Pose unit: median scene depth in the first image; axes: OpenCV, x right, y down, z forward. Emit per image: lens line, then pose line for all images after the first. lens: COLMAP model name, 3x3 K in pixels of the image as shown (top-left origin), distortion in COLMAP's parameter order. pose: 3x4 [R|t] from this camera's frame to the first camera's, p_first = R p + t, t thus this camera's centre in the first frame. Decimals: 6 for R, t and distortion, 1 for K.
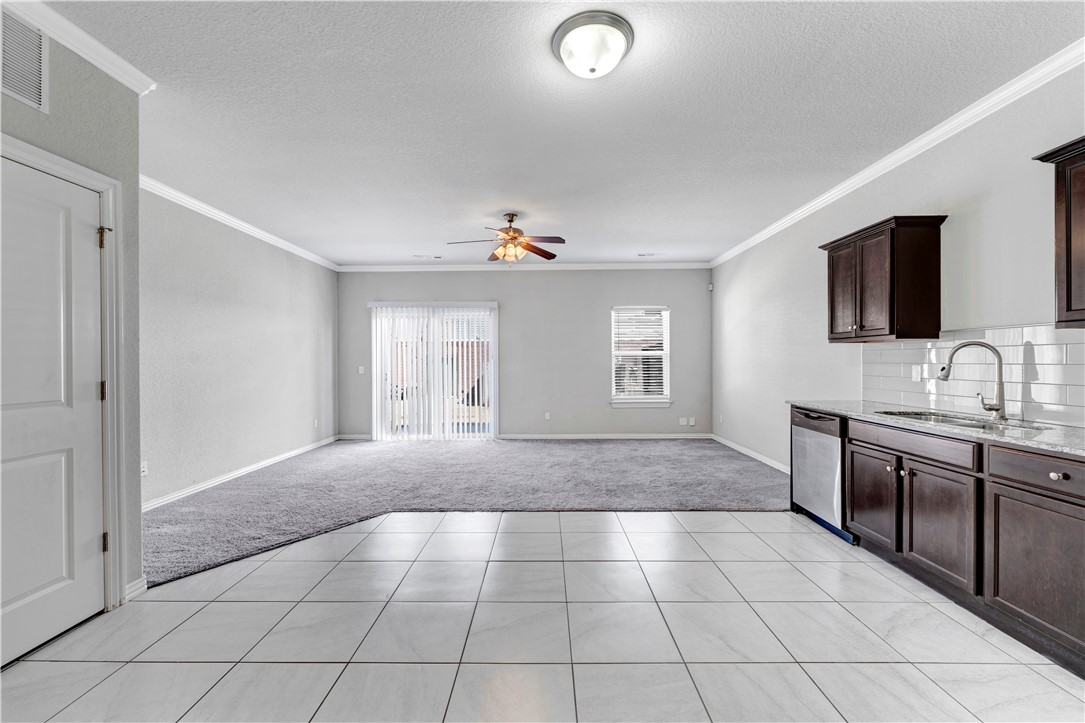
lens RADIAL K [[445.2, 0, 540.6], [0, 445.2, 363.2], [0, 0, 1]] dist [-0.003405, -0.000017]
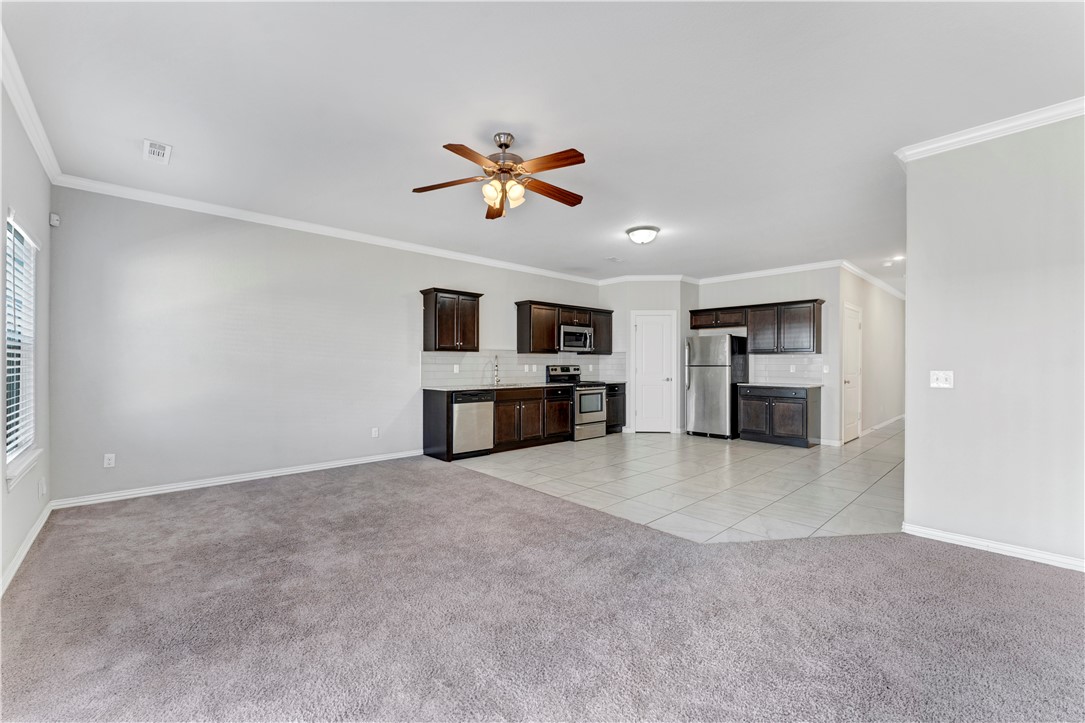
lens RADIAL K [[443.1, 0, 538.0], [0, 443.1, 363.6], [0, 0, 1]] dist [-0.000922, -0.000158]
pose [[-0.683530, 0.001545, 0.729920, -0.766239], [0.002751, 0.999996, 0.000460, -0.000441], [-0.729917, 0.002323, -0.683532, 1.872983]]
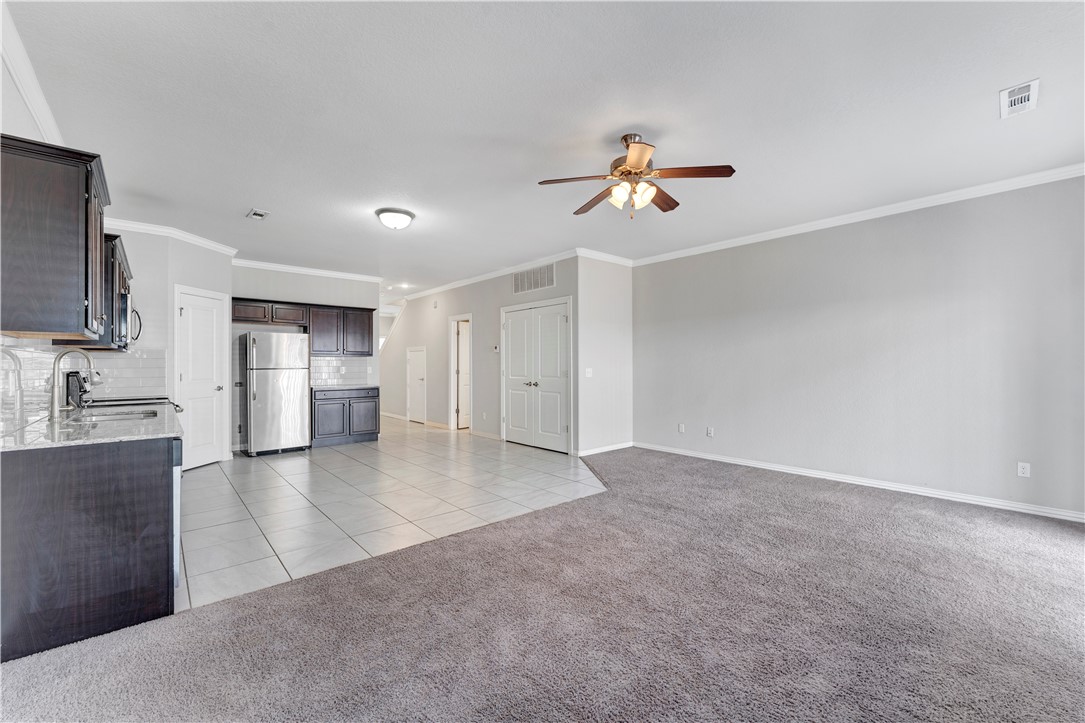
lens RADIAL K [[445.2, 0, 540.6], [0, 445.2, 363.2], [0, 0, 1]] dist [-0.003405, -0.000017]
pose [[-0.748226, 0.003789, -0.663433, 0.613799], [0.003410, 0.999992, 0.001866, -0.007867], [0.663435, -0.000866, -0.748234, 1.858481]]
